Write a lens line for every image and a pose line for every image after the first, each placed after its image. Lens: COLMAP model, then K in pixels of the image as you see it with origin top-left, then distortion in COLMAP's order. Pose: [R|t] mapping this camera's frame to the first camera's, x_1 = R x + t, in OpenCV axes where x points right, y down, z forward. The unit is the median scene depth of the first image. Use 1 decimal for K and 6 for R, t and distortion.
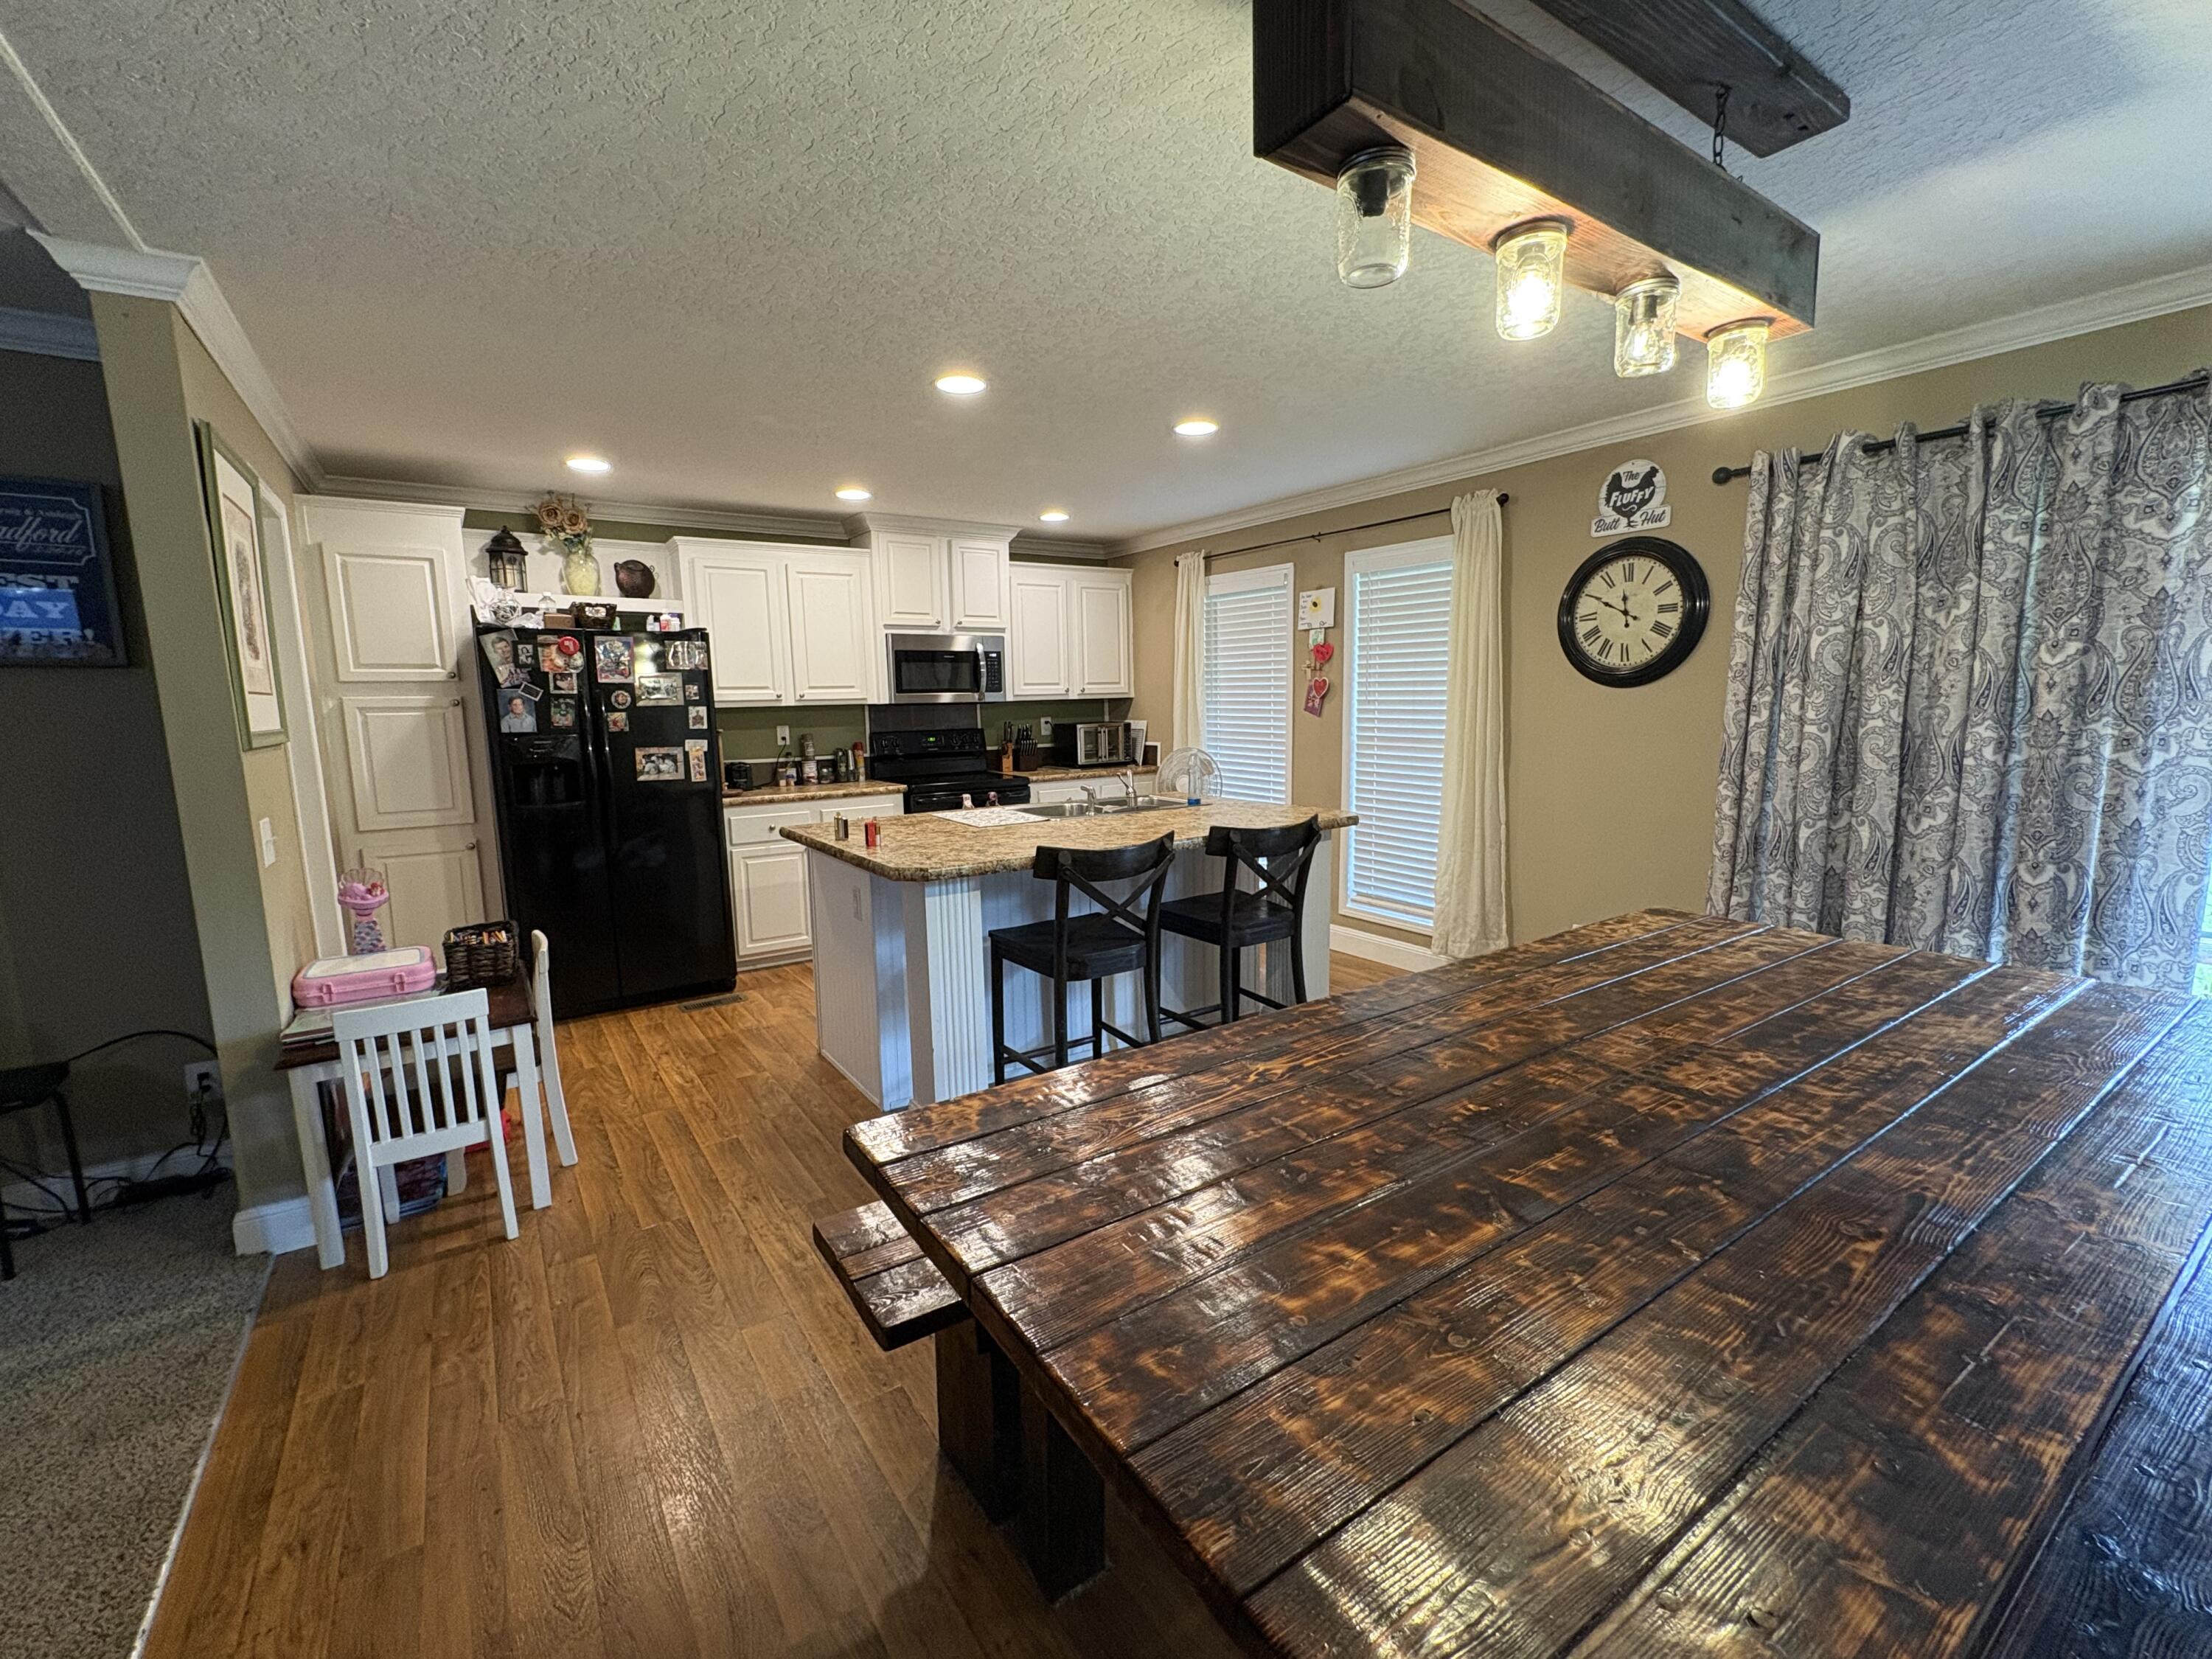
lens RADIAL K [[926.7, 0, 1092.0], [0, 926.7, 834.1], [0, 0, 1]] dist [0.002730, 0.000336]
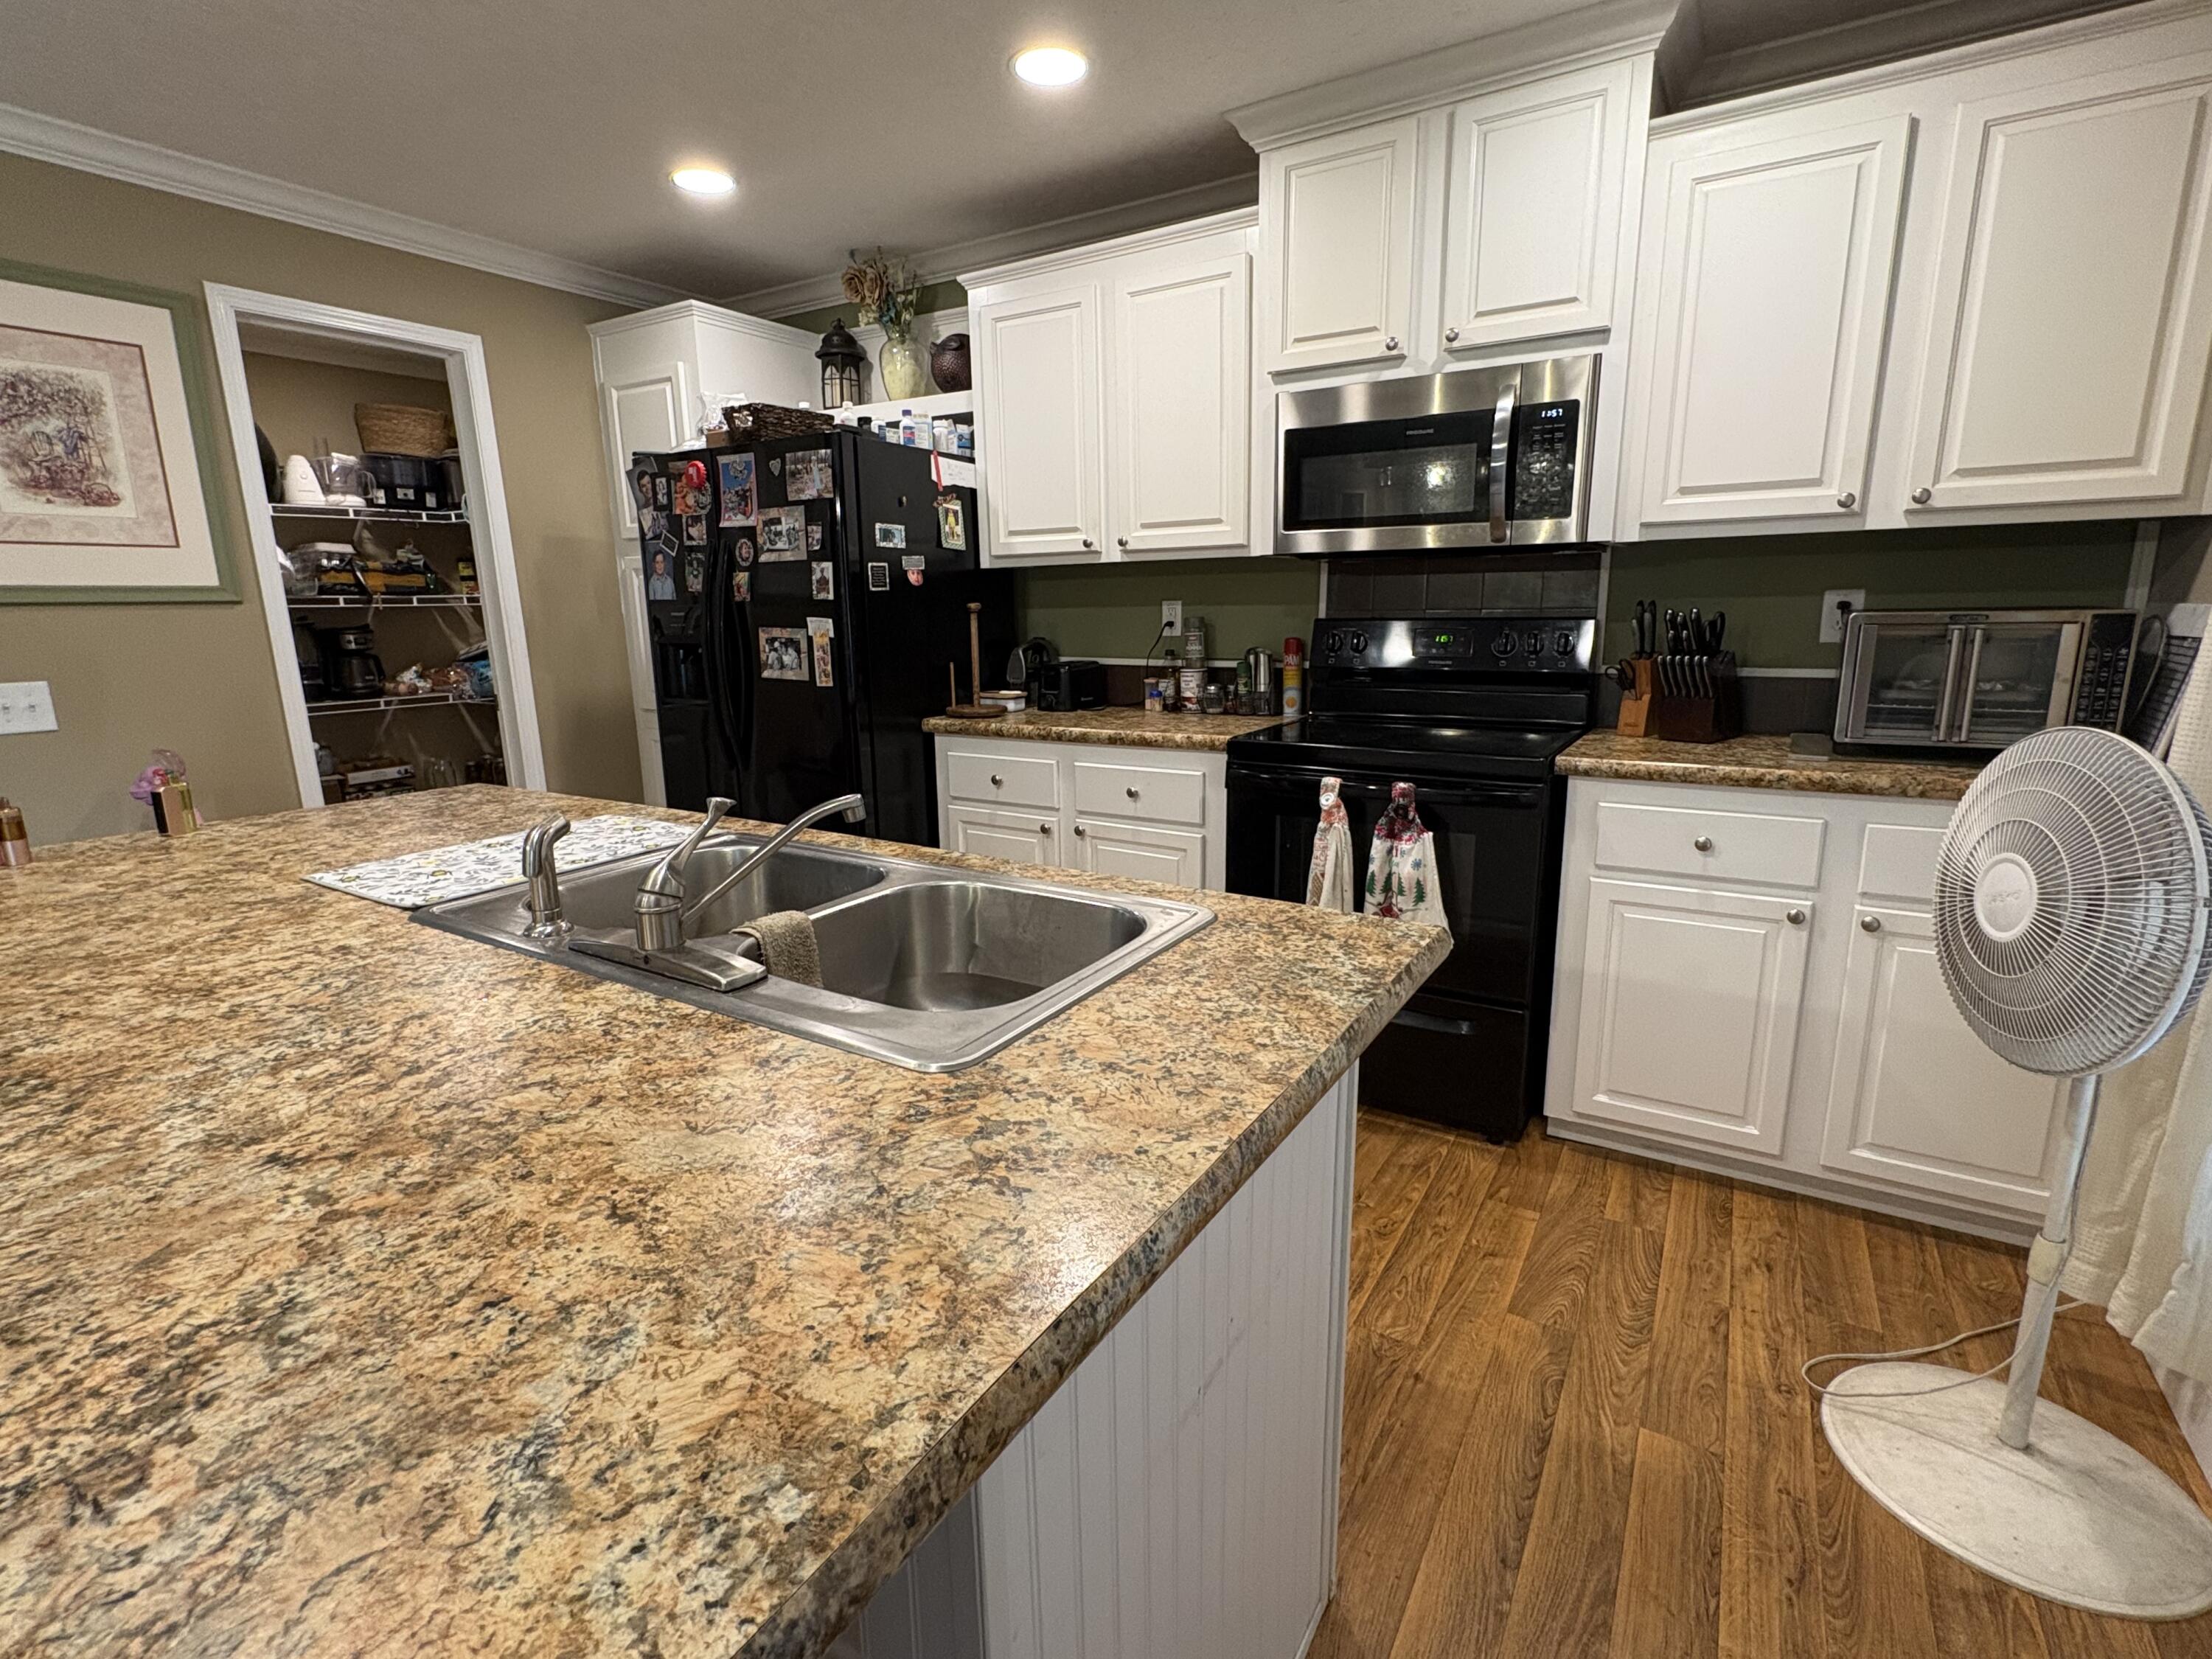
lens RADIAL K [[1038.2, 0, 1099.7], [0, 1038.2, 827.8], [0, 0, 1]] dist [-0.002076, -0.000450]
pose [[0.418382, 0.205185, -0.884791, 0.281816], [-0.124835, 0.977894, 0.167746, -0.104707], [0.899651, 0.040271, 0.434748, 0.879704]]
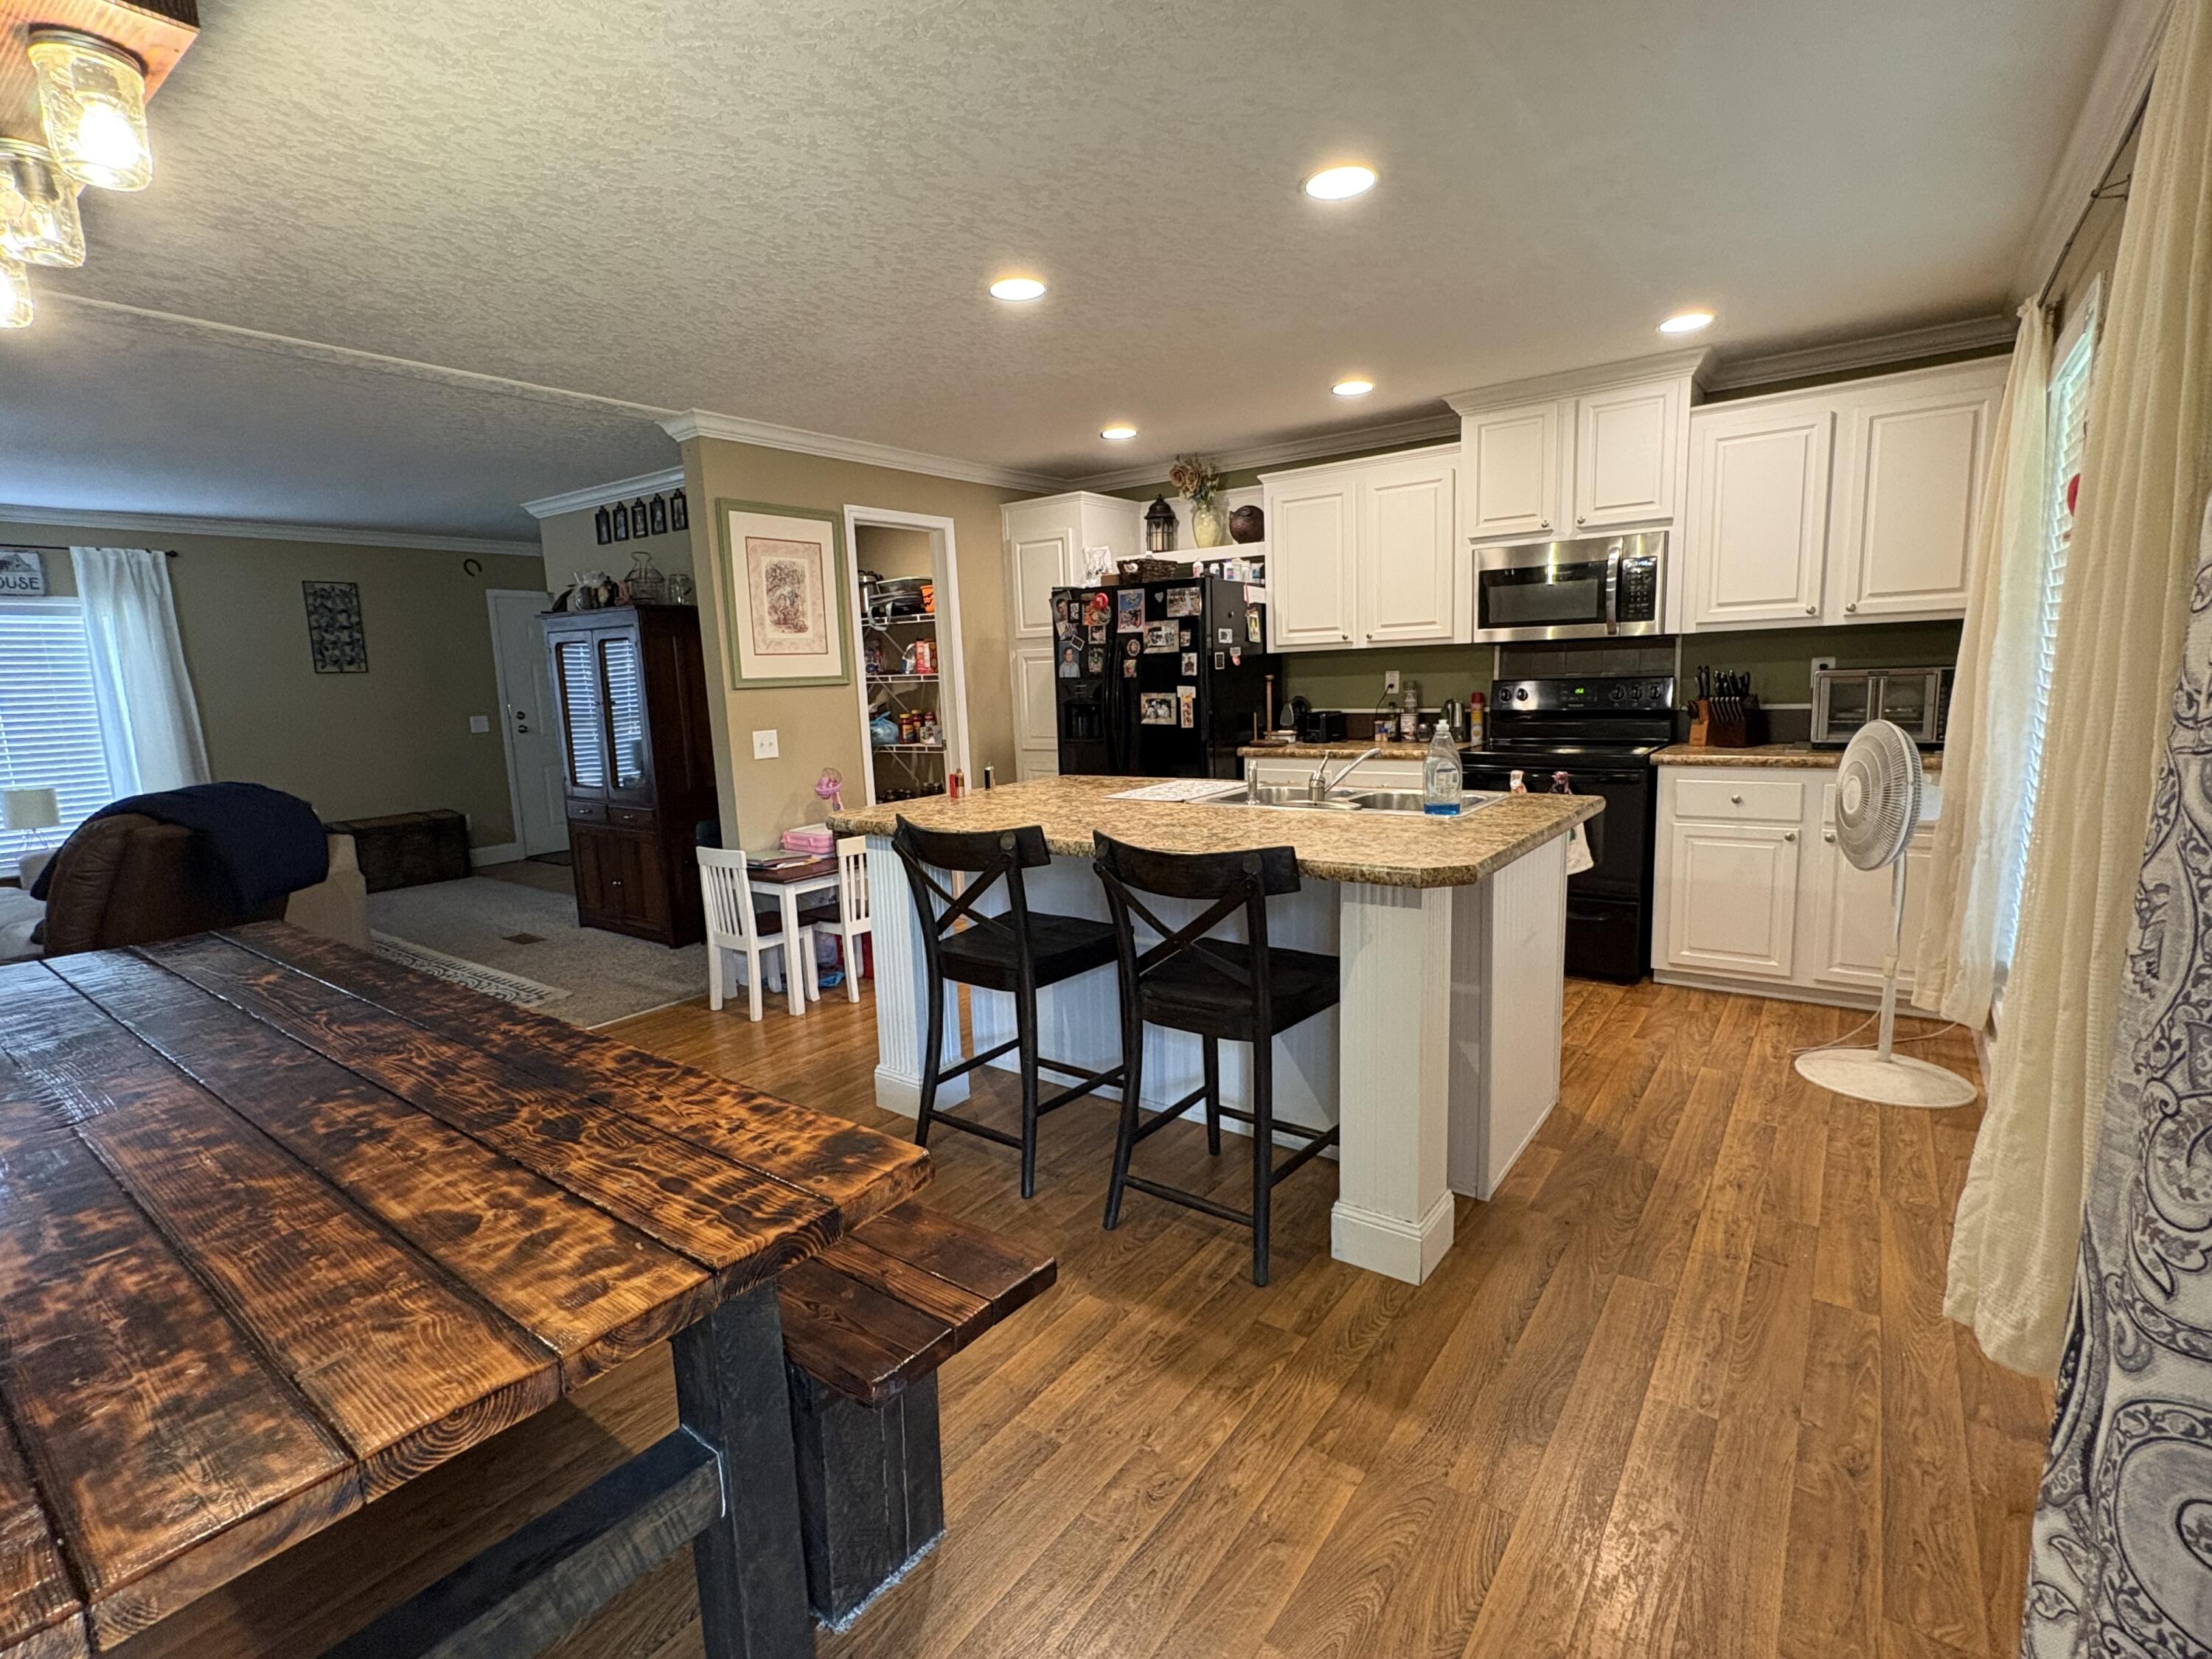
lens RADIAL K [[1038.2, 0, 1103.9], [0, 1038.2, 829.3], [0, 0, 1]] dist [-0.002076, -0.000450]
pose [[0.342465, 0.148570, -0.927709, 0.612709], [-0.106141, 0.987215, 0.118917, -0.073414], [0.933516, 0.057743, 0.353856, 0.530188]]
